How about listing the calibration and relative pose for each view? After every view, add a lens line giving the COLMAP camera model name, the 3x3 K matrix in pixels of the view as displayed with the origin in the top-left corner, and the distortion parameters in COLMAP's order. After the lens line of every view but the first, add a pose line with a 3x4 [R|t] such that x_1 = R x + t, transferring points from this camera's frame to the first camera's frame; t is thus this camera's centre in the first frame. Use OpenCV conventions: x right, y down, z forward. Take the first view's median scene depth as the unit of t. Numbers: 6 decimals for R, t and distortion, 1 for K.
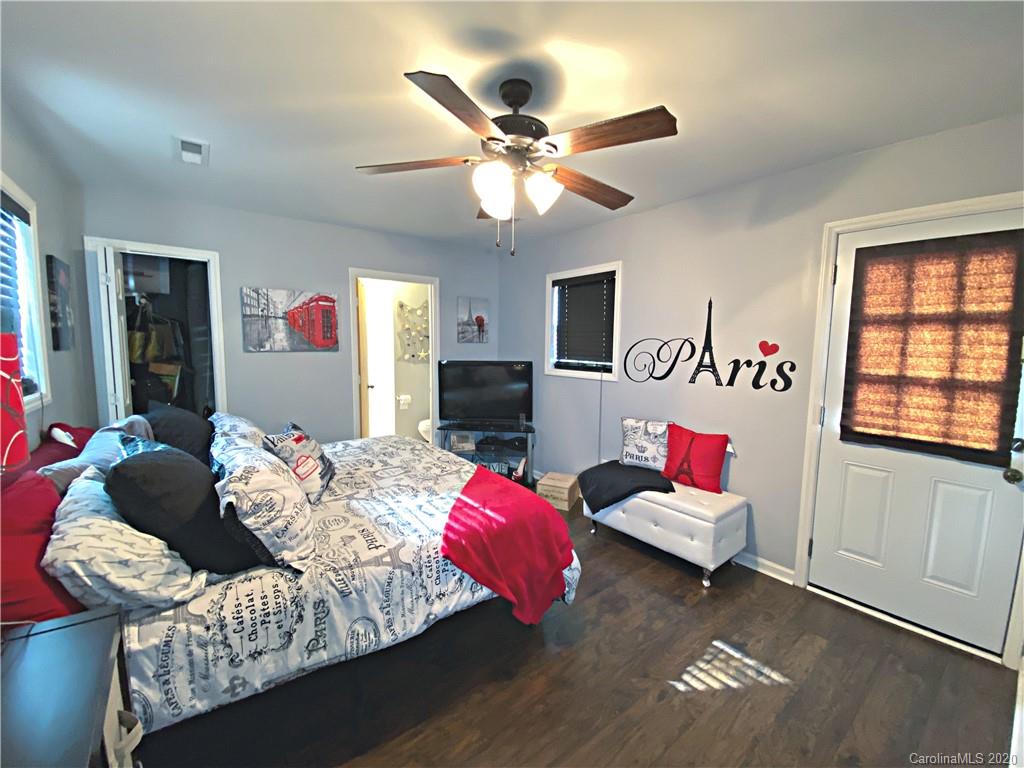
lens RADIAL K [[410.3, 0, 516.1], [0, 410.3, 382.3], [0, 0, 1]] dist [0.028250, -0.024027]
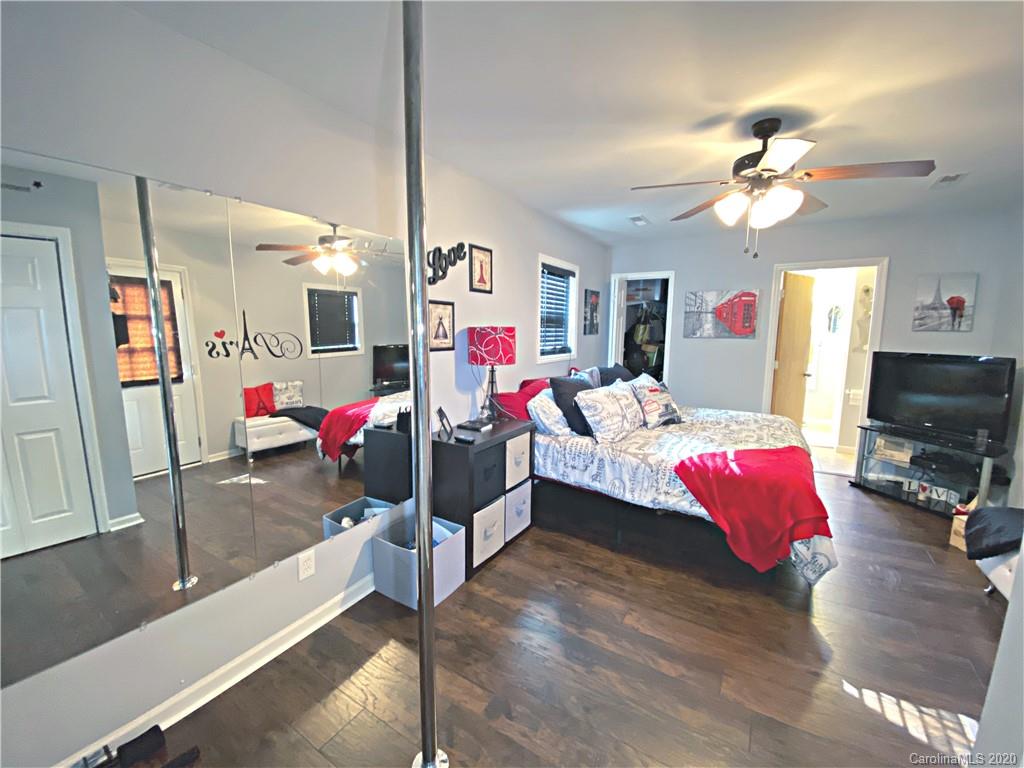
lens RADIAL K [[410.3, 0, 516.1], [0, 410.3, 382.3], [0, 0, 1]] dist [0.028250, -0.024027]
pose [[0.357408, 0.111876, -0.927224, 0.915698], [-0.093024, 0.992127, 0.083850, 0.026174], [0.929304, 0.056286, 0.365001, -0.099924]]
